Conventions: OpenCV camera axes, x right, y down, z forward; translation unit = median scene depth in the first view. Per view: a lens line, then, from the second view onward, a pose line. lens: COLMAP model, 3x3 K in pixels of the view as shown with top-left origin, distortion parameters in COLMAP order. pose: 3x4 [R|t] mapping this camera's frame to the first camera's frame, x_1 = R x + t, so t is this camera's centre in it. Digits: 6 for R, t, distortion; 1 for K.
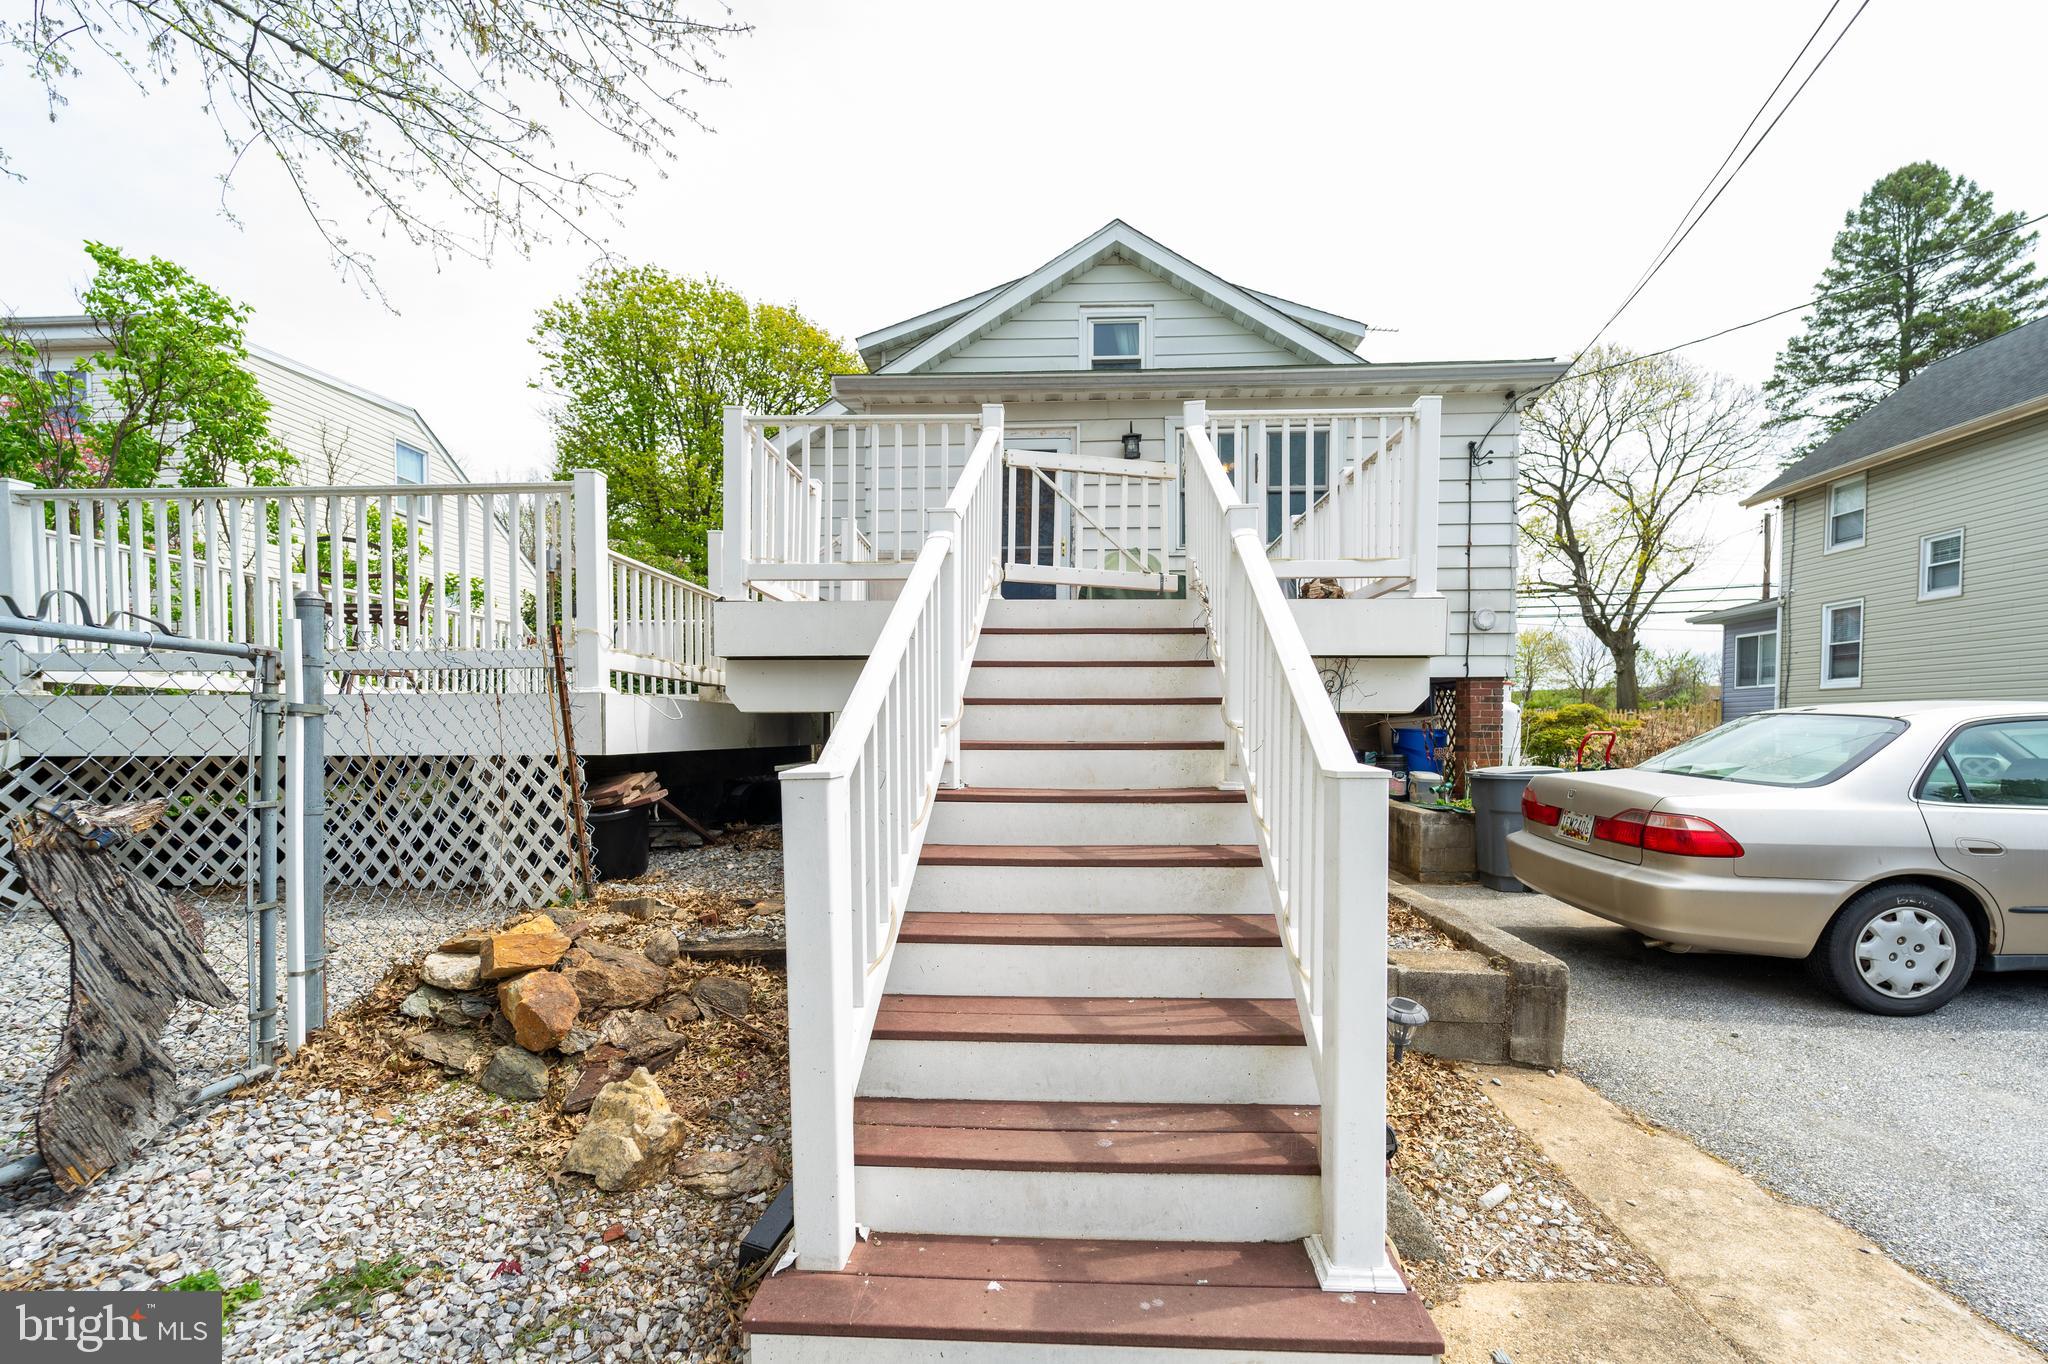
lens RADIAL K [[820.9, 0, 1024.0], [0, 820.9, 682.0], [0, 0, 1]] dist [-0.000737, -0.000415]
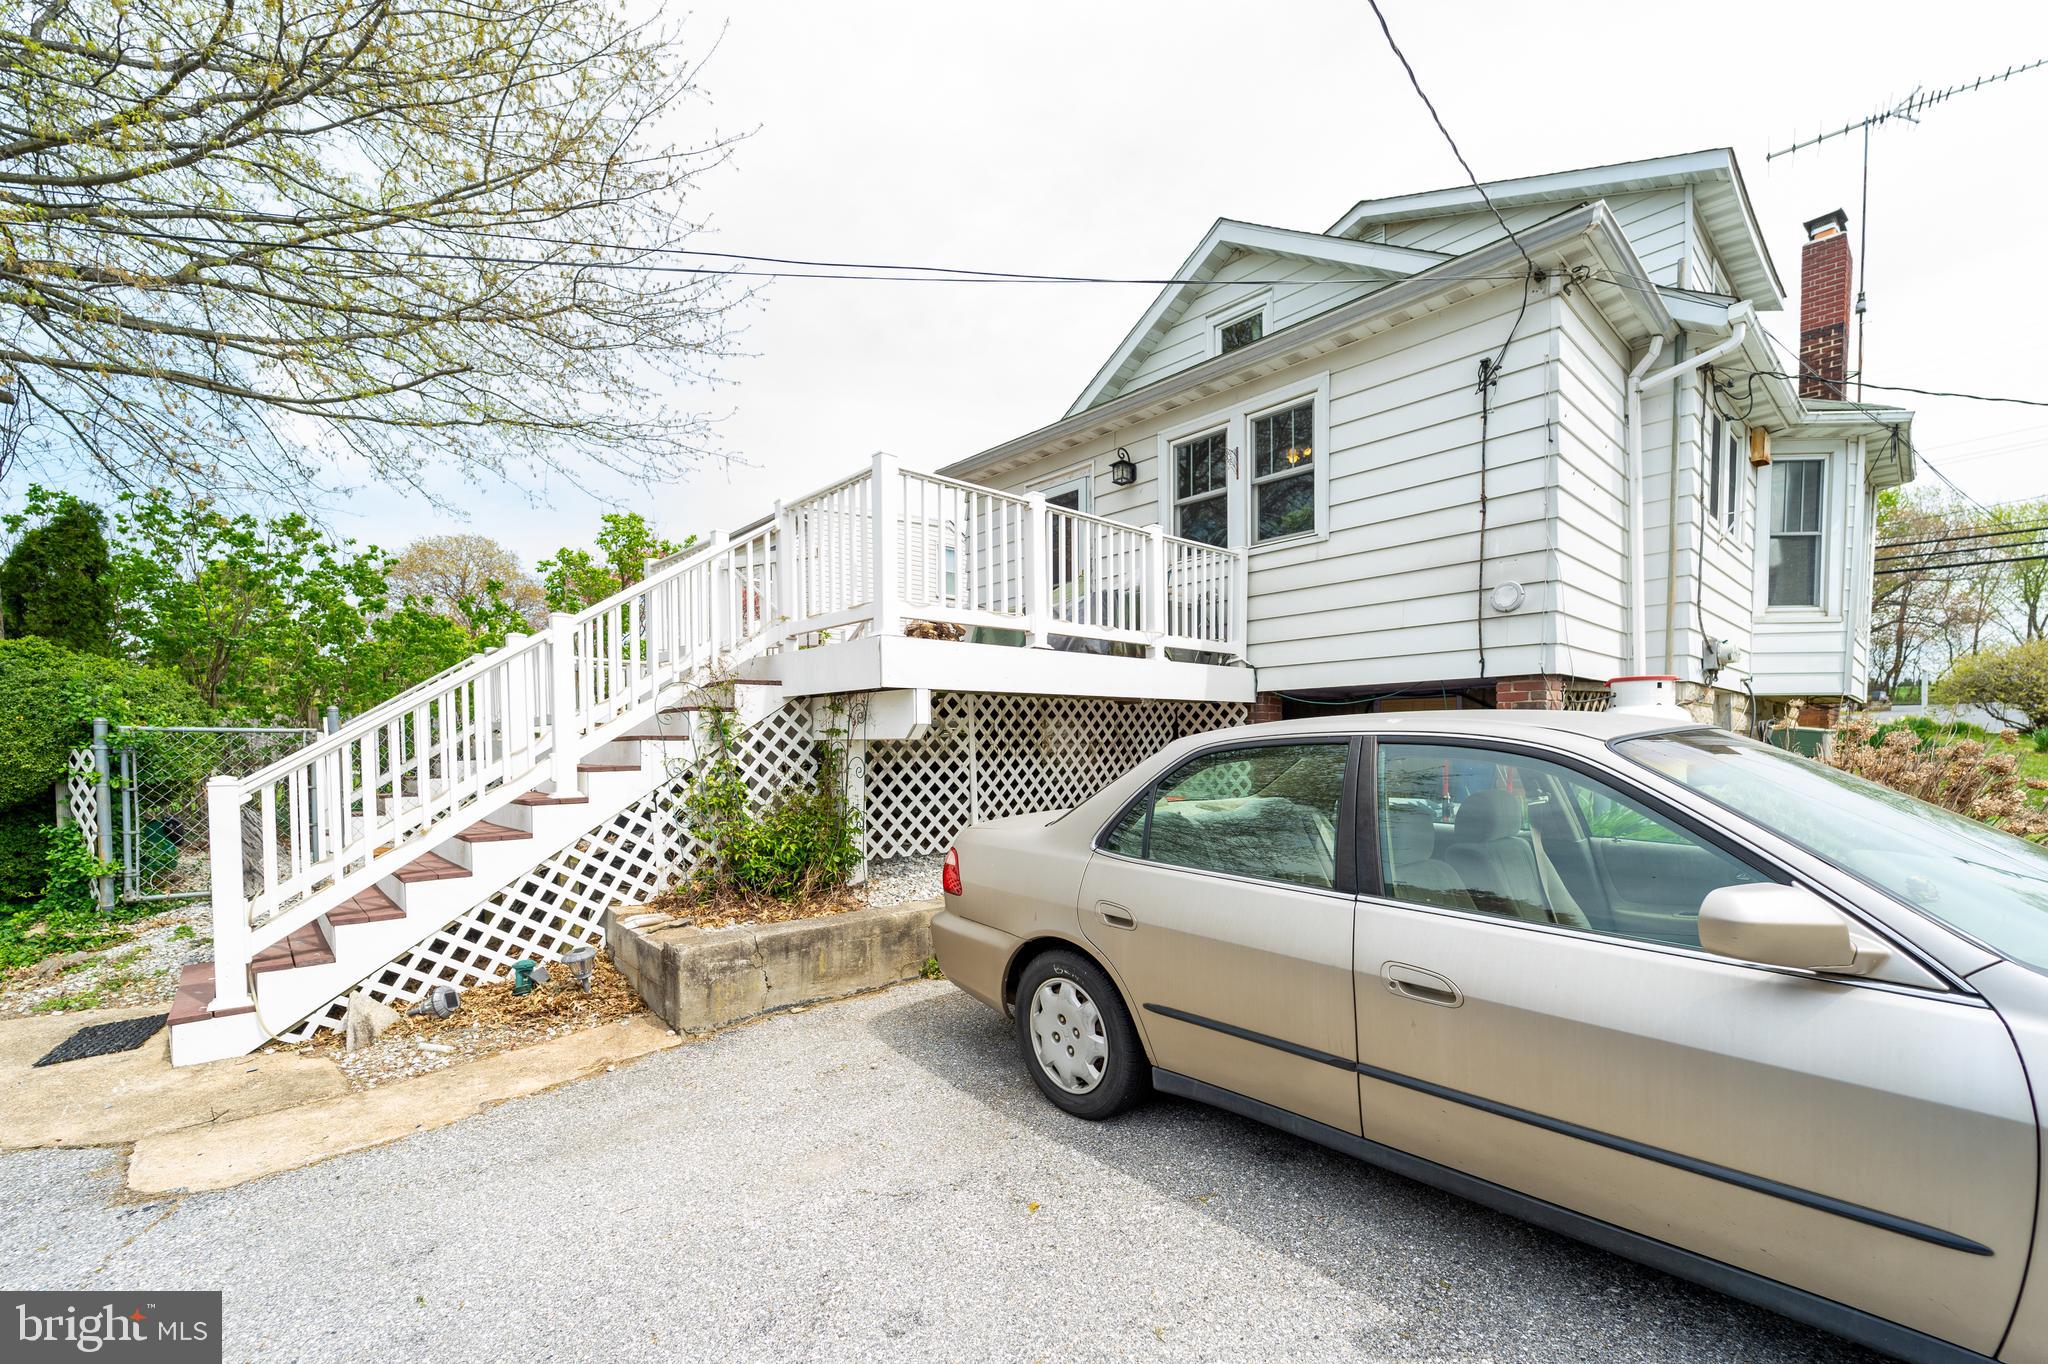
lens RADIAL K [[820.9, 0, 1024.0], [0, 820.9, 682.0], [0, 0, 1]] dist [-0.000737, -0.000415]
pose [[0.723172, -0.056584, -0.688346, 0.747978], [0.045505, 0.998376, -0.034262, 0.004113], [0.689167, -0.006546, 0.724573, 0.179055]]
